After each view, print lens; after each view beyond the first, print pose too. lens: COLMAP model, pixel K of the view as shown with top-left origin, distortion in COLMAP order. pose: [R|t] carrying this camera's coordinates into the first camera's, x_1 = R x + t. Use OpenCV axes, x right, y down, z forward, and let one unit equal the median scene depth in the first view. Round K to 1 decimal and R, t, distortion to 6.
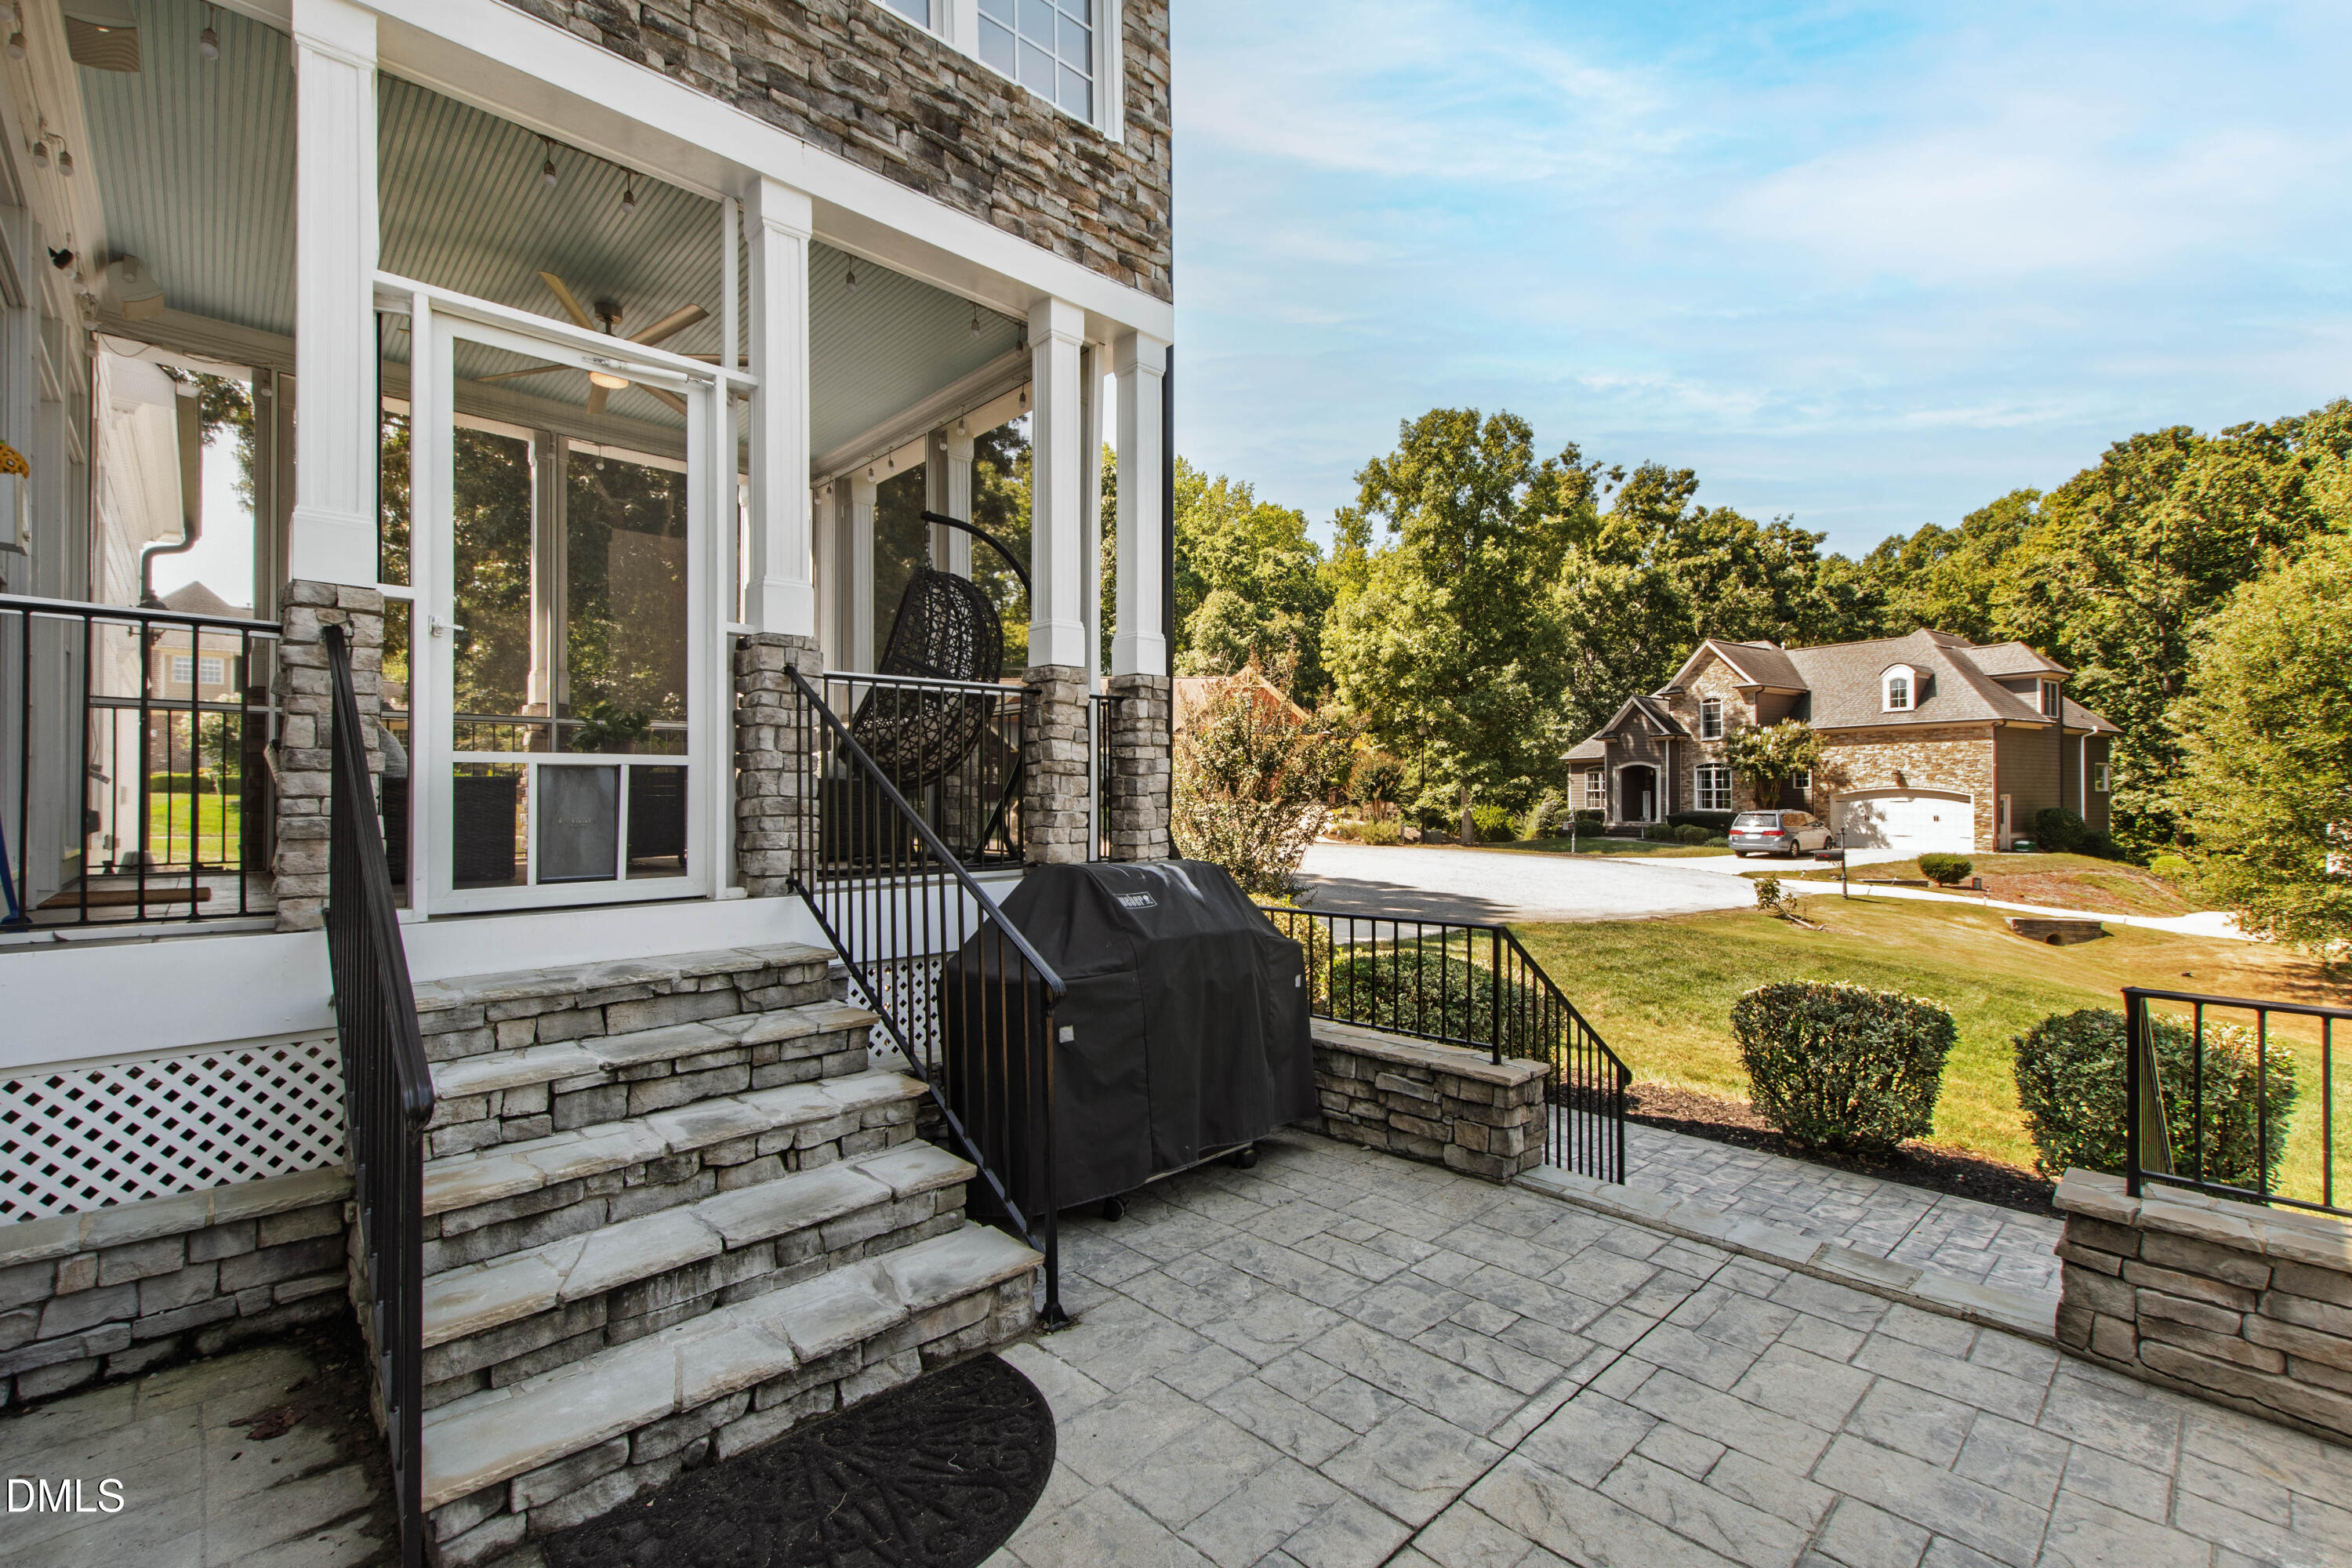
lens RADIAL K [[1057.3, 0, 1096.7], [0, 1057.3, 786.0], [0, 0, 1]] dist [0.021733, -0.004004]
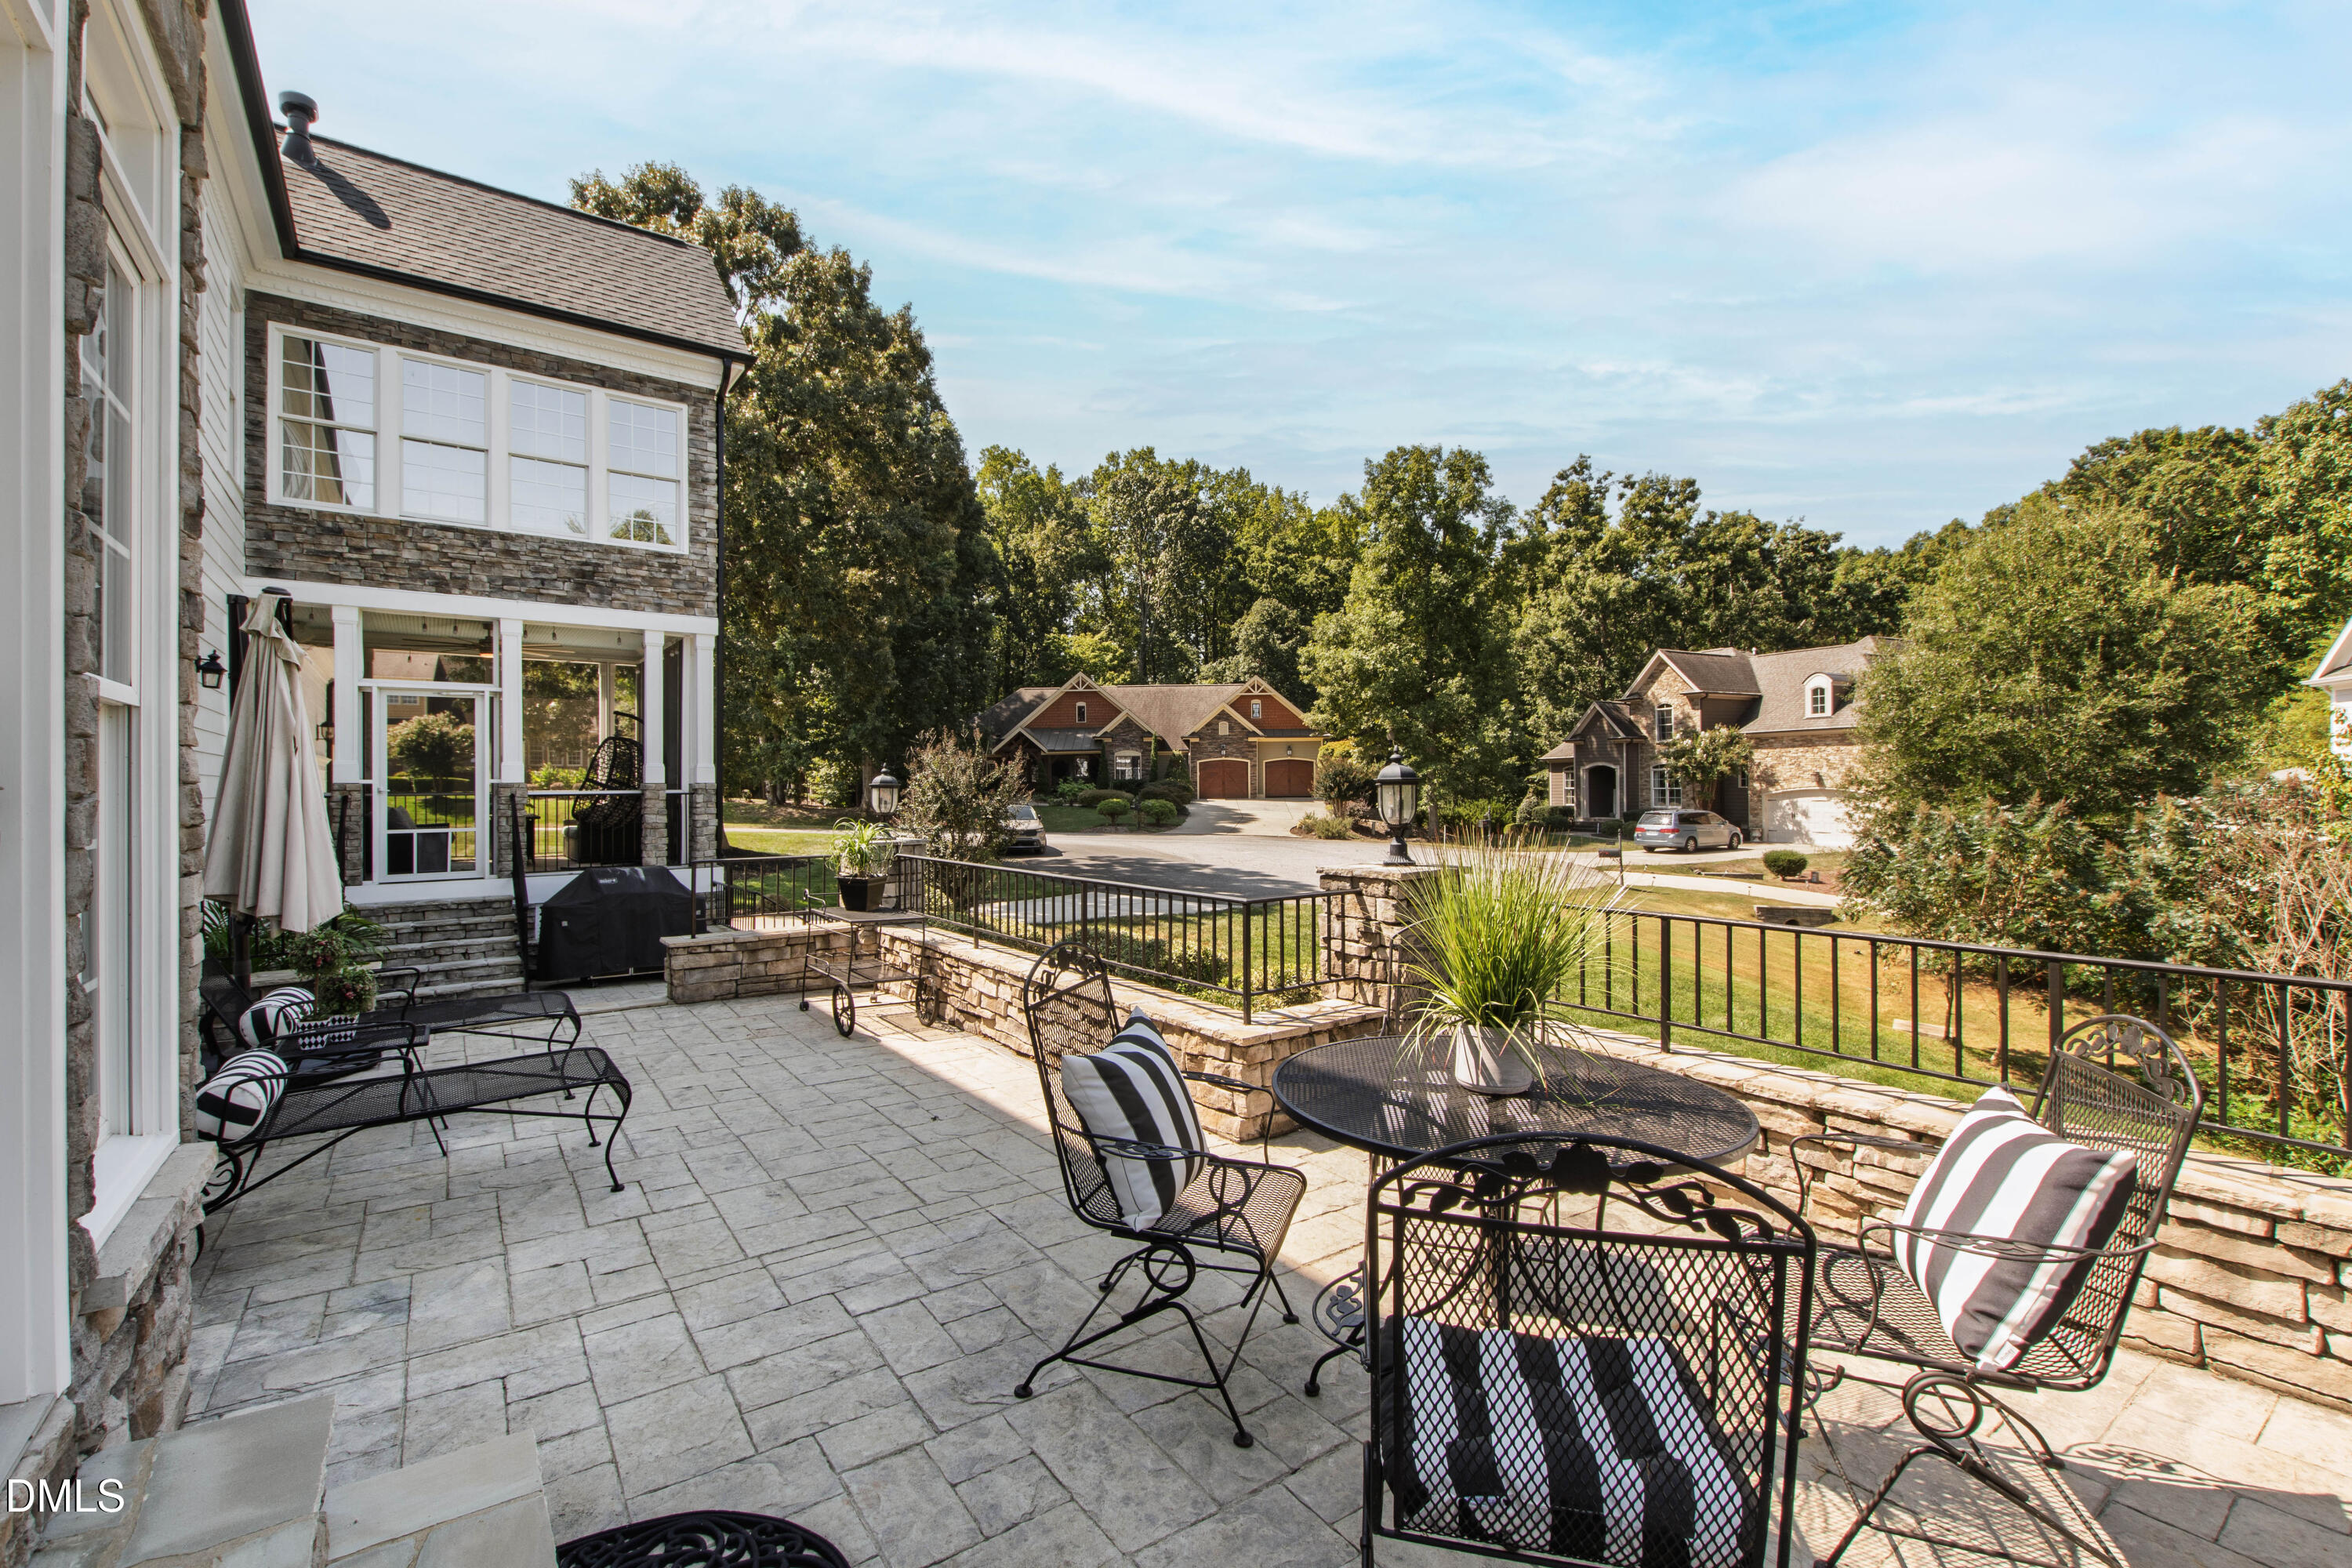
lens RADIAL K [[1057.3, 0, 1096.7], [0, 1057.3, 786.0], [0, 0, 1]] dist [0.021733, -0.004004]
pose [[0.990372, -0.002254, -0.138411, 0.153994], [0.004231, 0.999893, 0.013992, -0.016093], [0.138365, -0.014443, 0.990276, -0.147005]]
